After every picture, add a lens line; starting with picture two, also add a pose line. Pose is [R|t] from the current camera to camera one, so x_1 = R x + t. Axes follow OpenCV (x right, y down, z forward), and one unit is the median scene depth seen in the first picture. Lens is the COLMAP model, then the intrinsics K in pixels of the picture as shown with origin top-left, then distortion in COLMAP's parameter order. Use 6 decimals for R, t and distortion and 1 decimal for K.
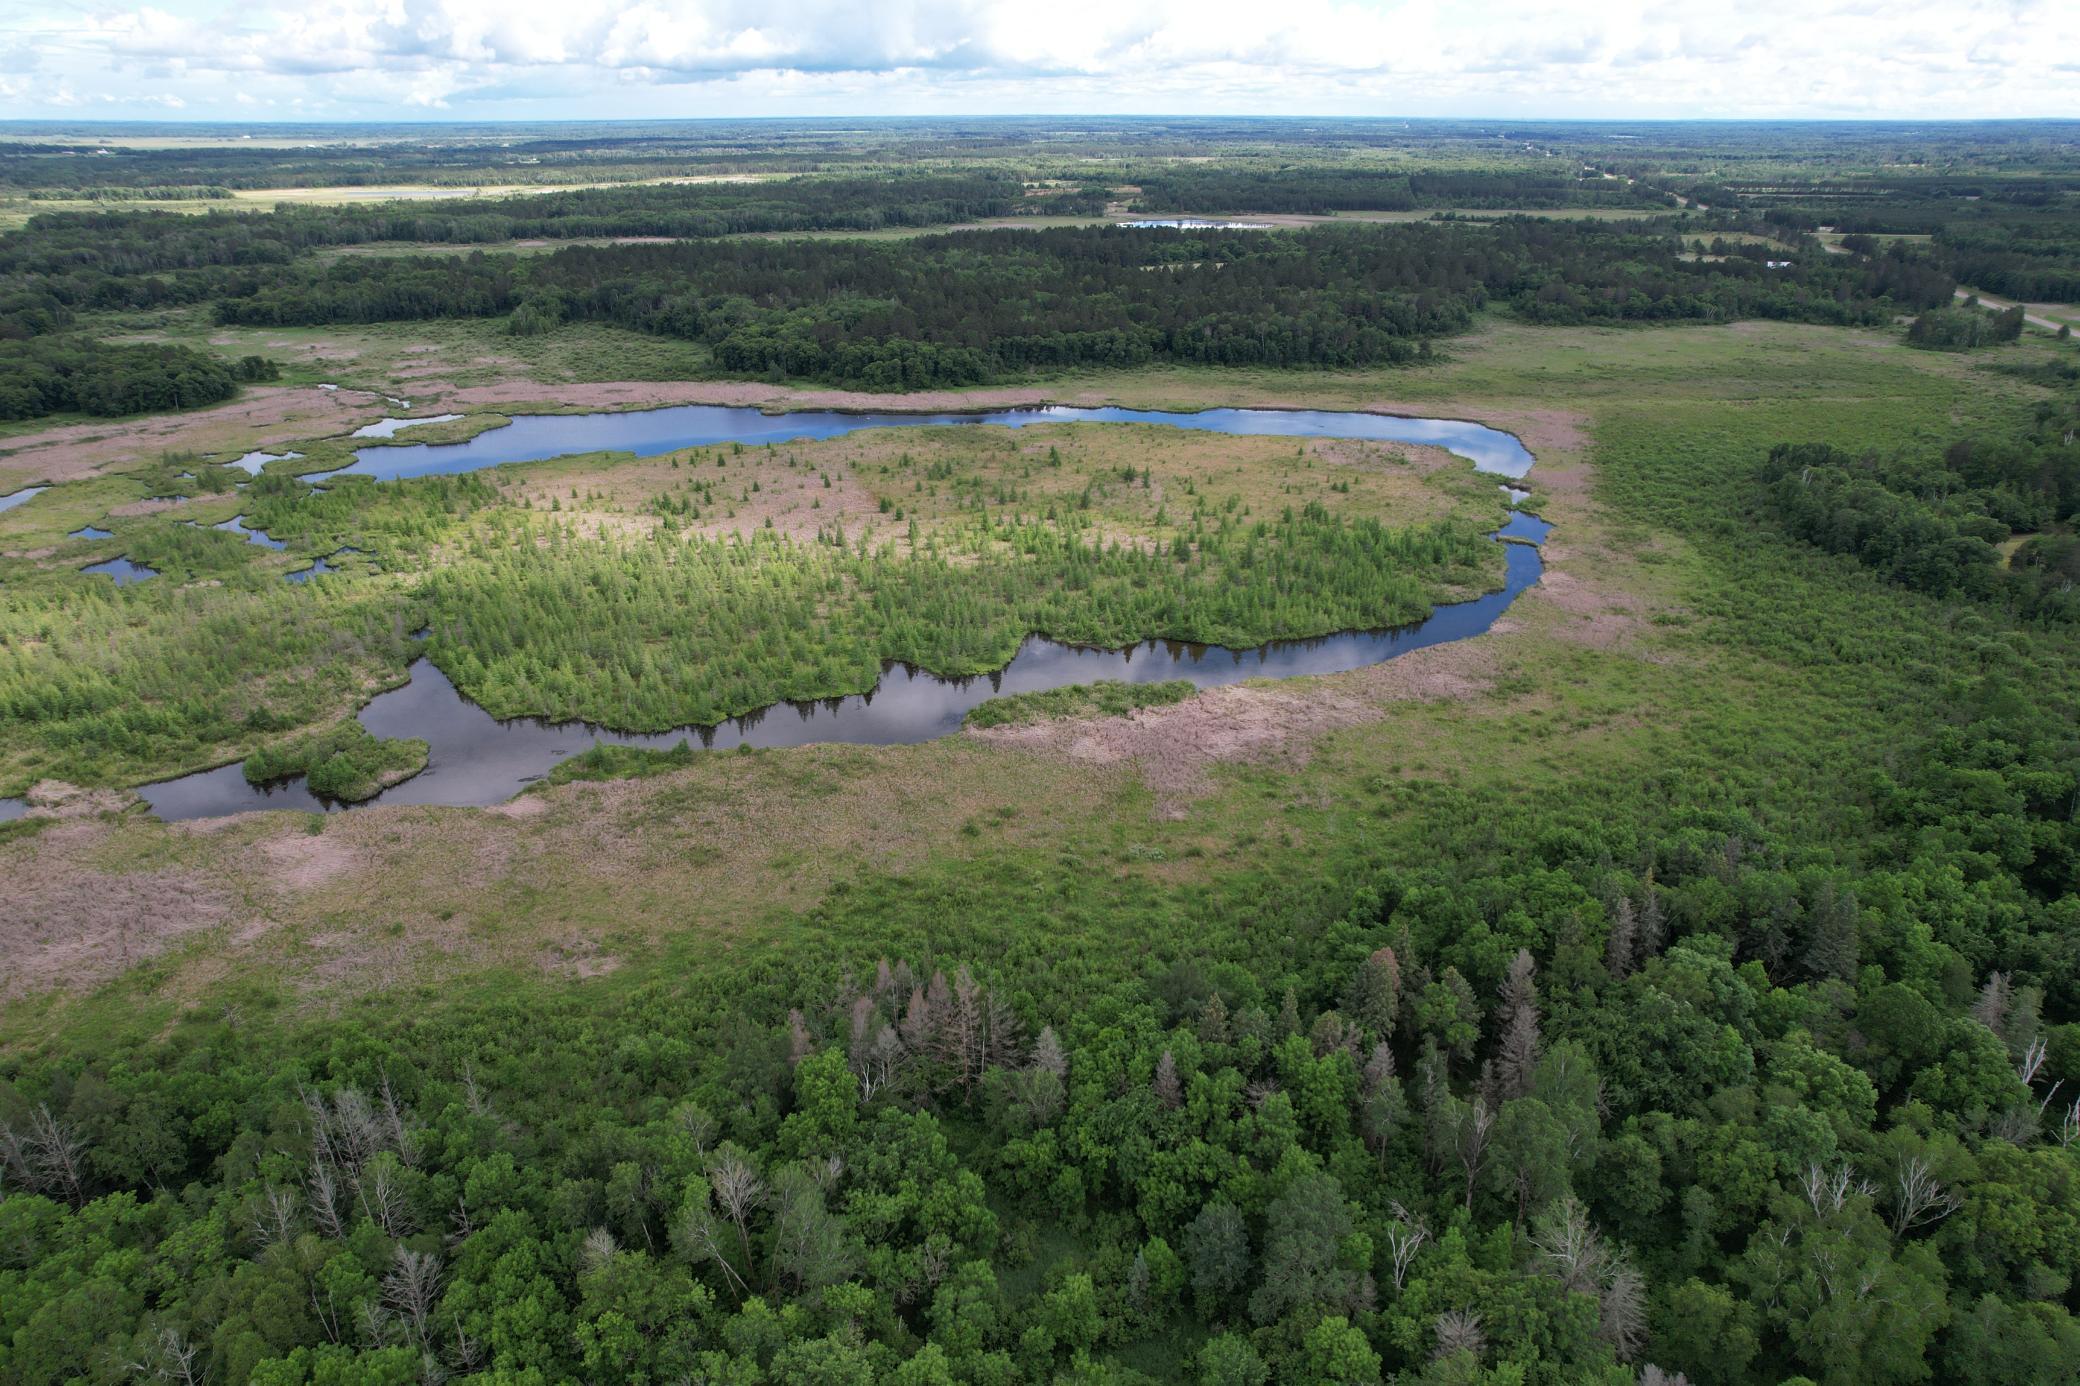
lens RADIAL K [[1325.4, 0, 1040.5], [0, 1325.4, 706.1], [0, 0, 1]] dist [-0.081799, 0.072165]
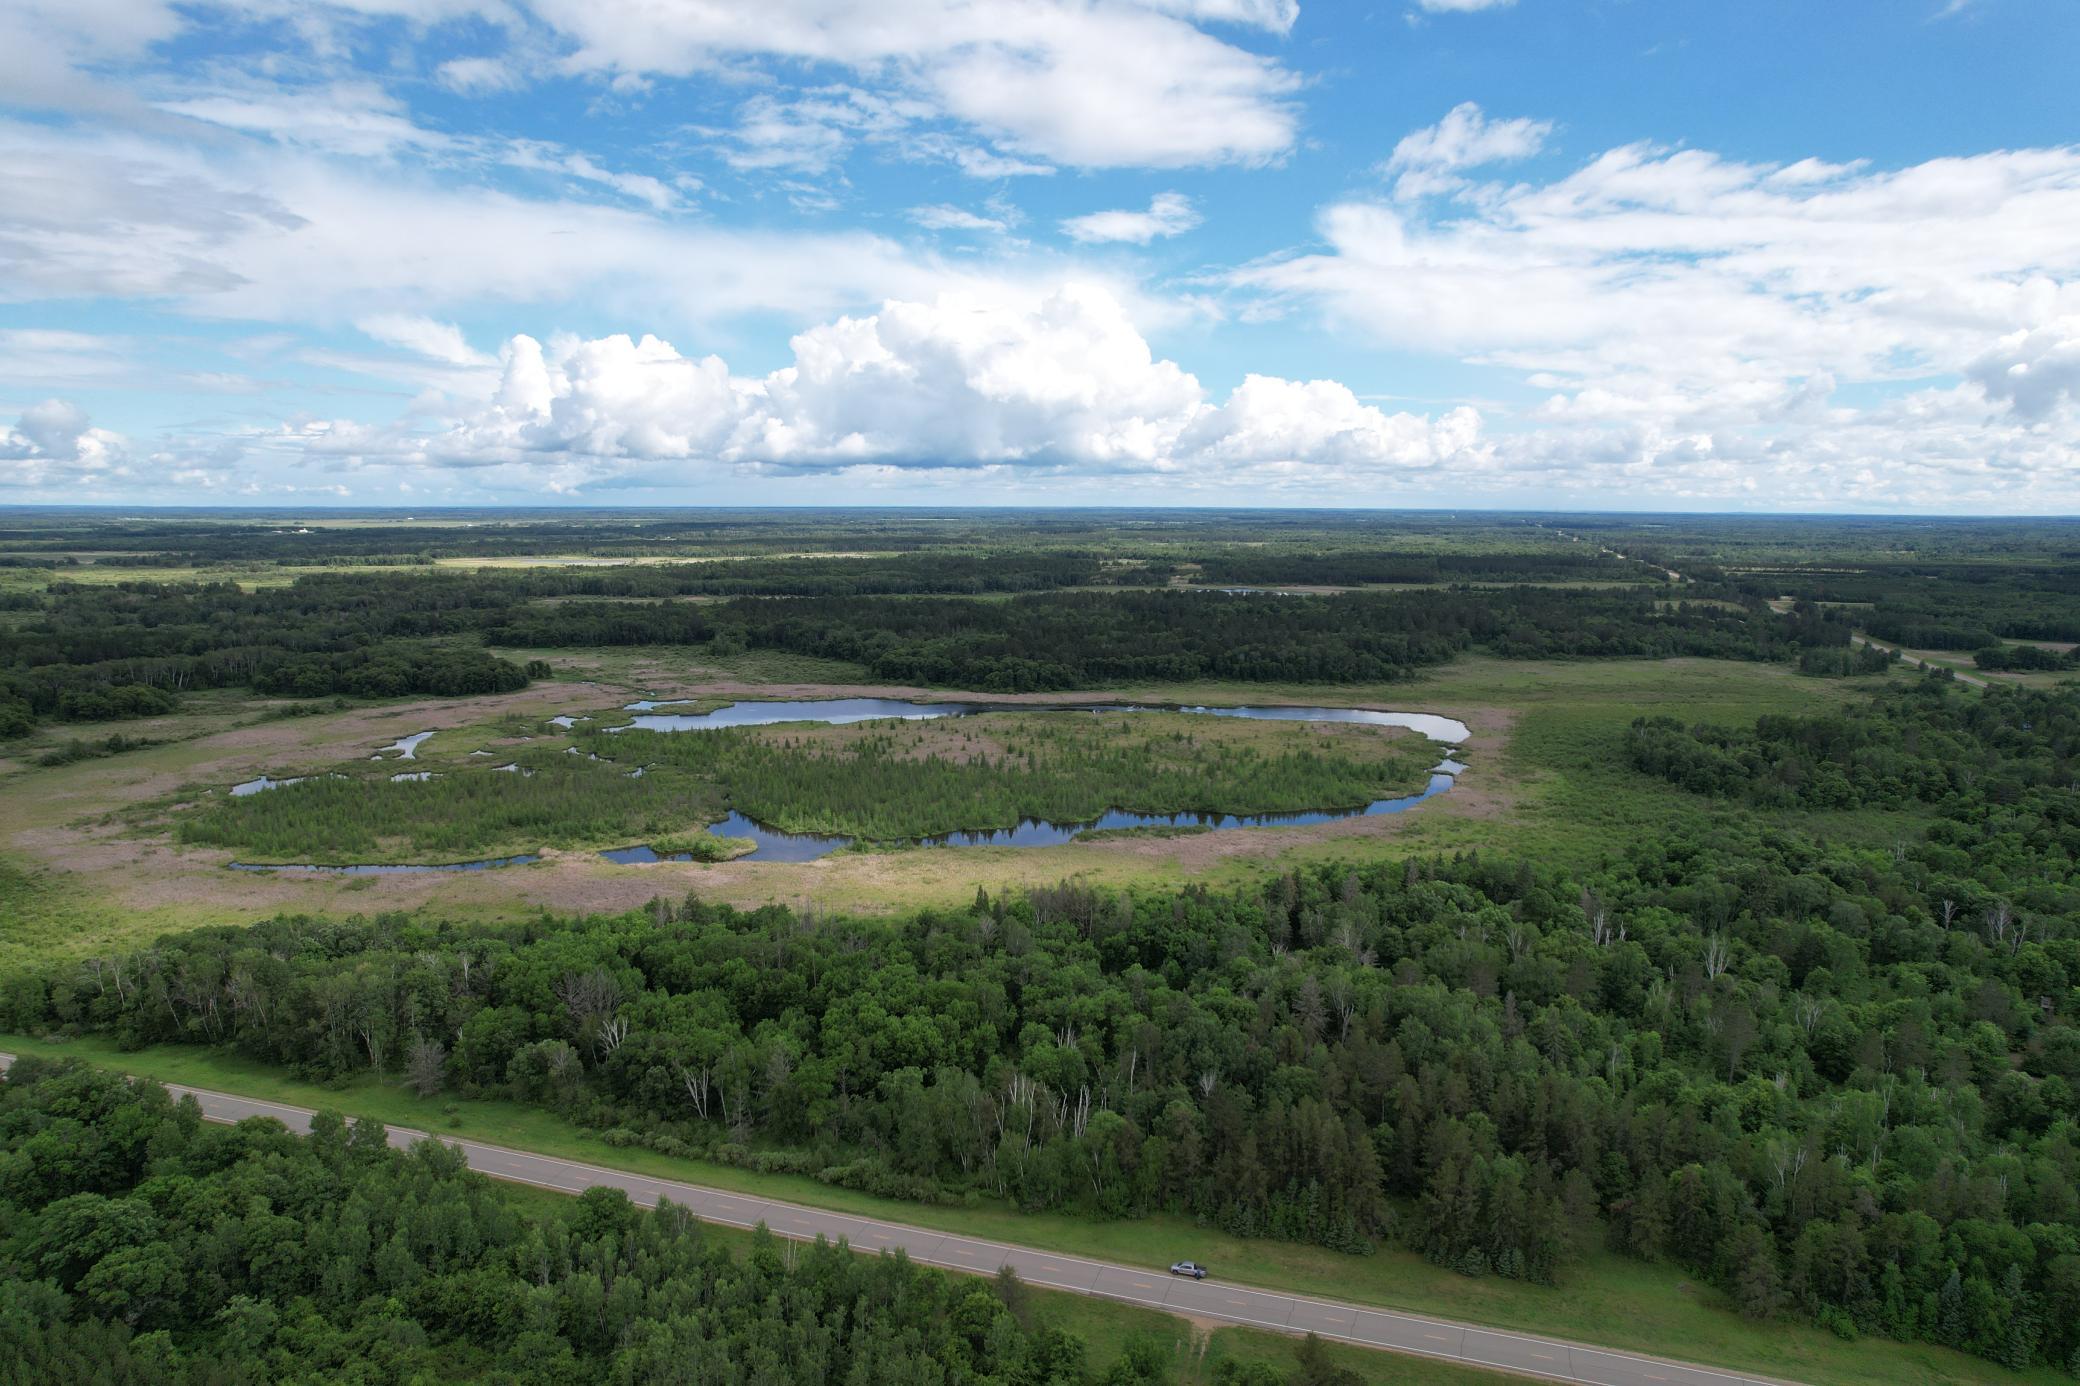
lens RADIAL K [[1325.4, 0, 1040.5], [0, 1325.4, 706.1], [0, 0, 1]] dist [-0.081799, 0.072165]
pose [[0.998524, 0.013221, -0.052671, -0.005535], [-0.027027, 0.962245, -0.270840, 0.149225], [0.047102, 0.271864, 0.961182, -0.319290]]
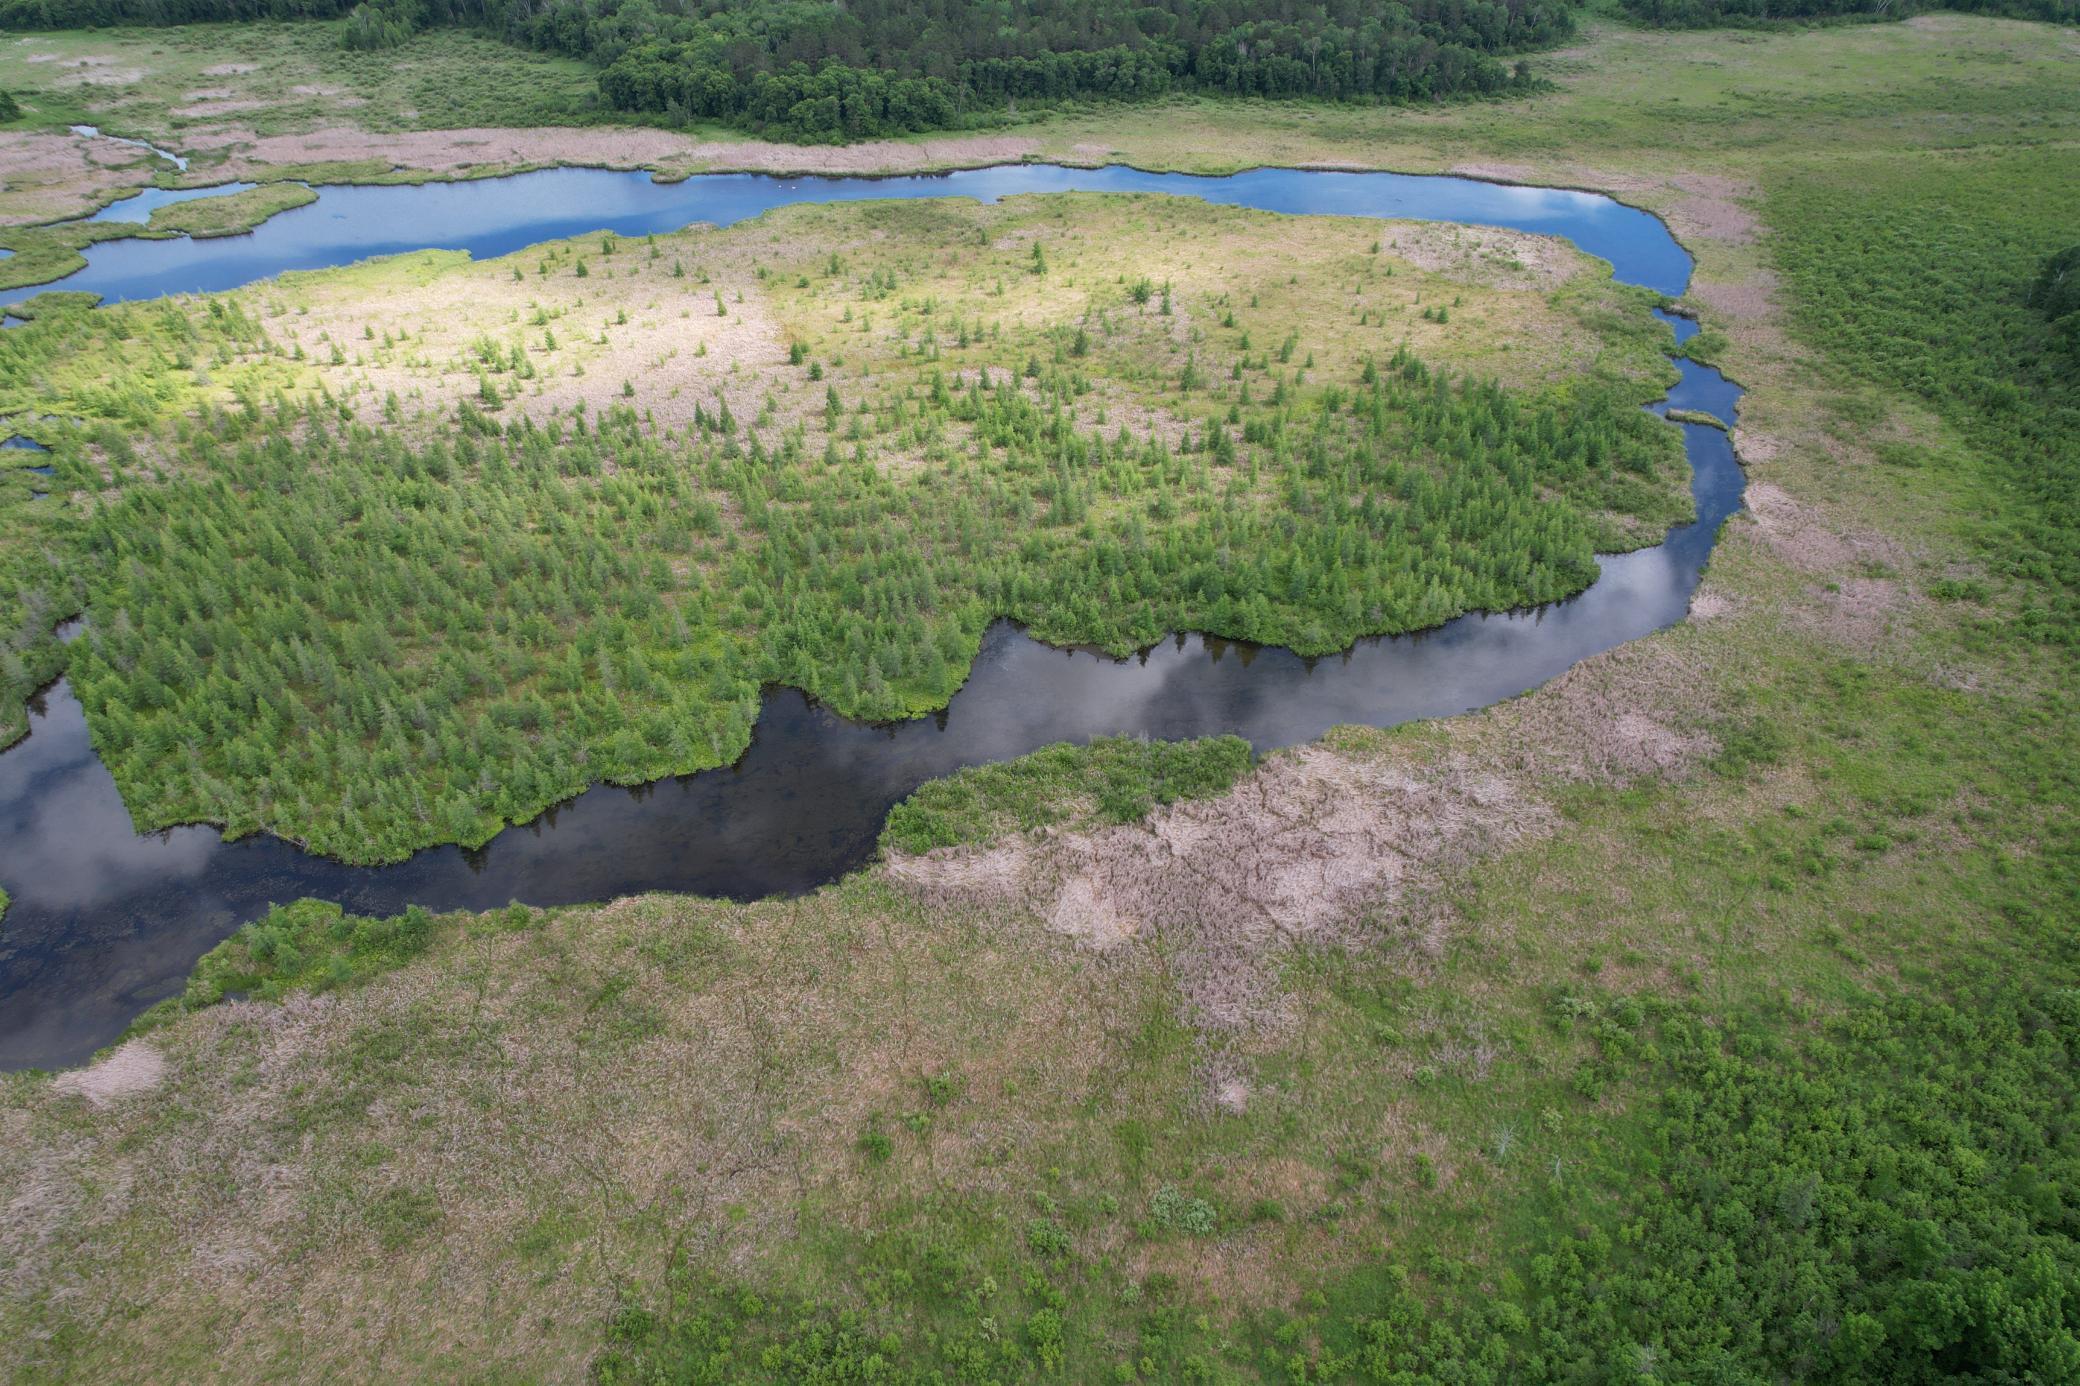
lens RADIAL K [[1322.2, 0, 1037.1], [0, 1322.2, 716.6], [0, 0, 1]] dist [-0.102782, 0.096876]
pose [[0.999995, -0.002992, -0.000565, 0.007793], [0.003042, 0.973476, 0.228769, -0.090918], [-0.000134, -0.228769, 0.973481, 0.203992]]
